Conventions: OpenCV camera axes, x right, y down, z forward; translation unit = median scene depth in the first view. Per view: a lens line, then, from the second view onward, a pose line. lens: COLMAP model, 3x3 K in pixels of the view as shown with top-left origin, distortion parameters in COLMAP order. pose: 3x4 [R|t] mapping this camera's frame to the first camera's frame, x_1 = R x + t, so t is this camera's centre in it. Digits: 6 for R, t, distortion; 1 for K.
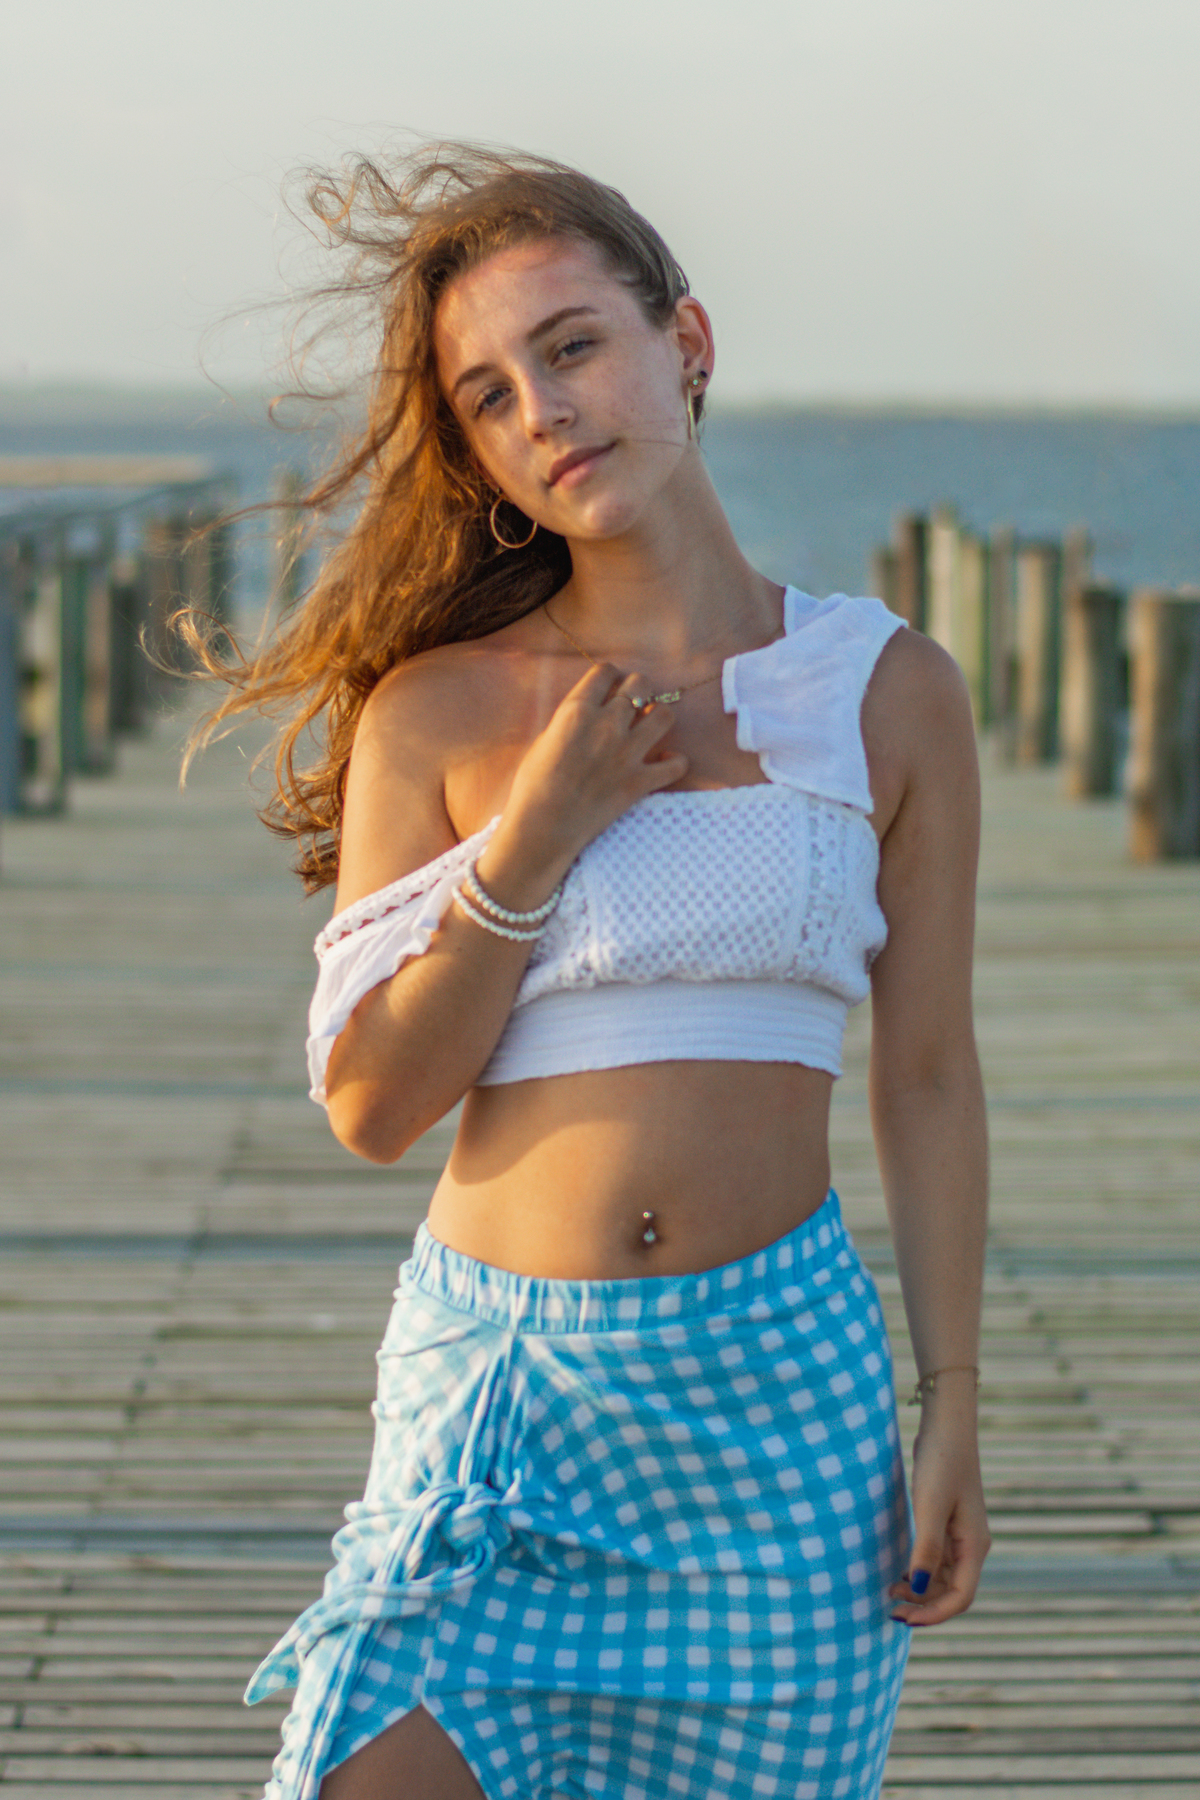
lens RADIAL K [[3862.8, 0, 600.0], [0, 3862.8, 900.0], [0, 0, 1]] dist [-0.056163, 0.145376]
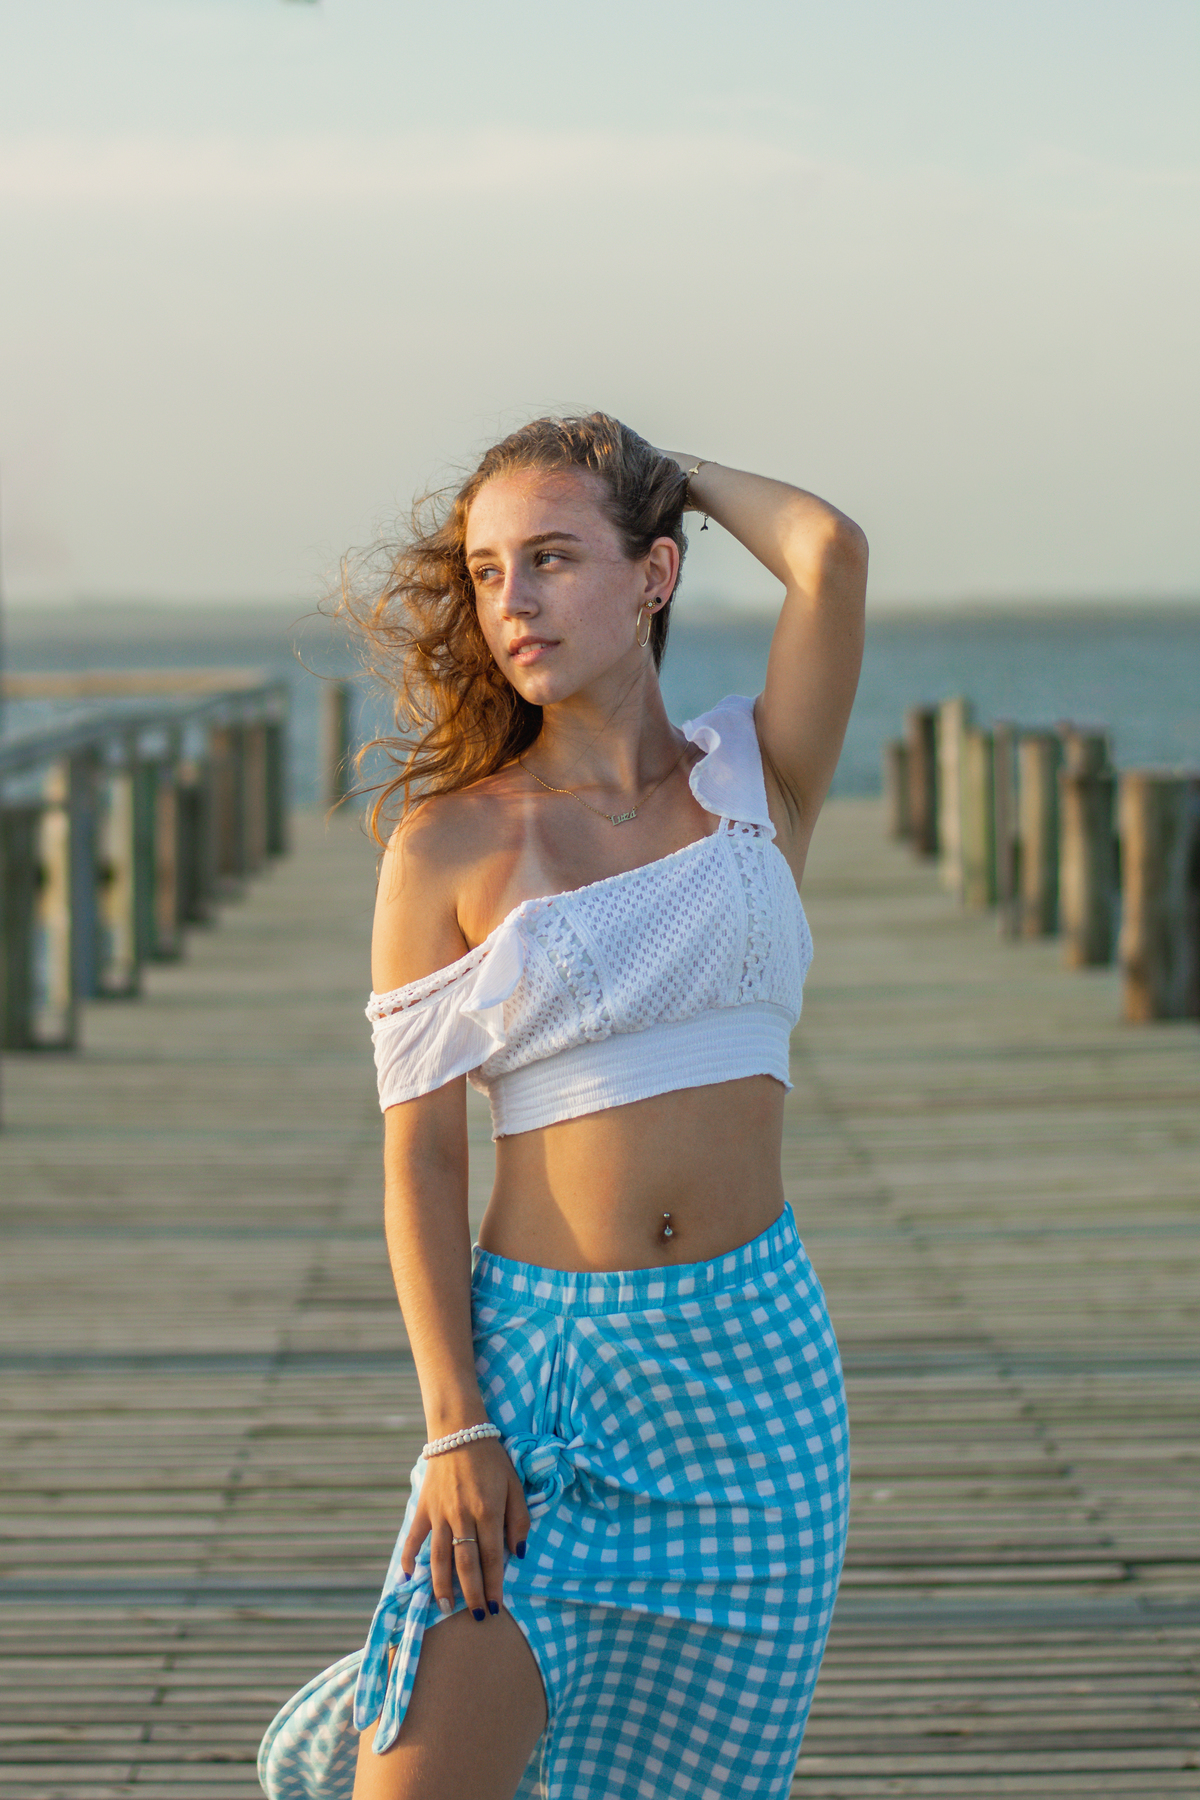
lens RADIAL K [[3836.4, 0, 600.0], [0, 3836.4, 900.0], [0, 0, 1]] dist [-0.003179, -0.154574]
pose [[0.999796, -0.017921, -0.009298, 0.001502], [0.017395, 0.998395, -0.053895, 0.019272], [0.010249, 0.053722, 0.998503, -0.135130]]
